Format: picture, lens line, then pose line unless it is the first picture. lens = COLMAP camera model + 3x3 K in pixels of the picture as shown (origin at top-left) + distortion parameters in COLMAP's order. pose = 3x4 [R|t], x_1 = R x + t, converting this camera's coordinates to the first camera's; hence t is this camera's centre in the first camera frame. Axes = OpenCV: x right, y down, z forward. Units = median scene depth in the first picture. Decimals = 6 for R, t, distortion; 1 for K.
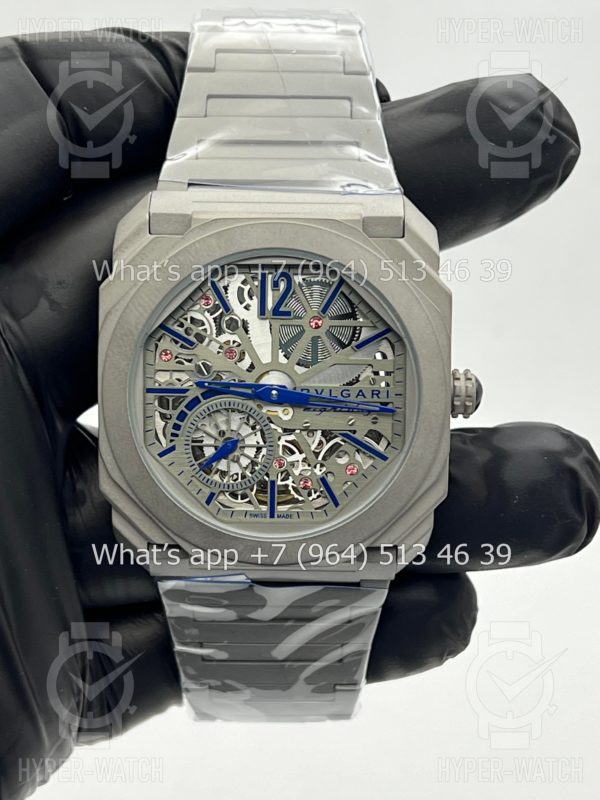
lens RADIAL K [[1980.8, 0, 300.0], [0, 1980.8, 400.0], [0, 0, 1]] dist [0.282580, -0.283992]
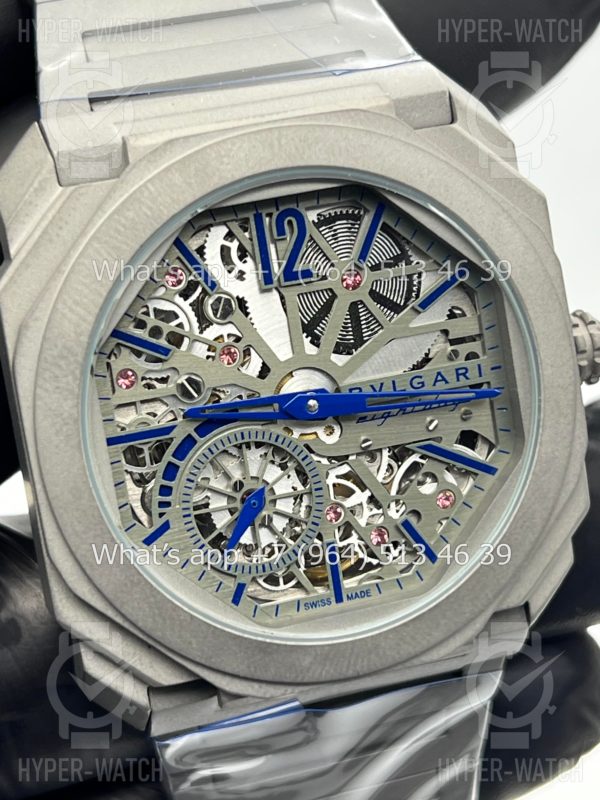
lens RADIAL K [[1980.8, 0, 300.0], [0, 1980.8, 400.0], [0, 0, 1]] dist [0.282580, -0.283992]
pose [[0.952540, -0.197536, 0.231619, -0.158722], [0.200179, 0.979682, 0.012282, -0.012935], [-0.229339, 0.034666, 0.972729, 0.396935]]
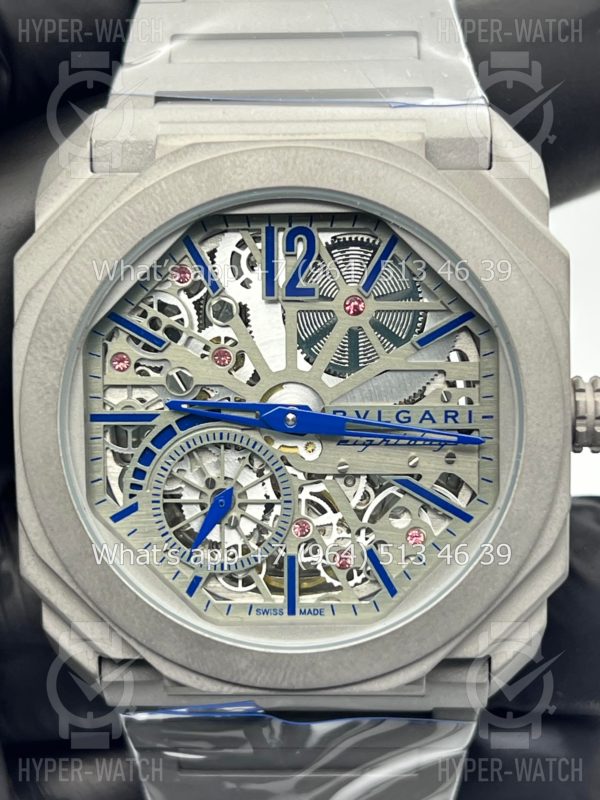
lens RADIAL K [[1980.8, 0, 300.0], [0, 1980.8, 400.0], [0, 0, 1]] dist [0.282580, -0.283992]
pose [[0.999158, -0.017916, -0.036916, 0.013432], [0.016787, 0.999389, -0.030667, 0.010270], [0.037443, 0.030021, 0.998848, 0.364353]]
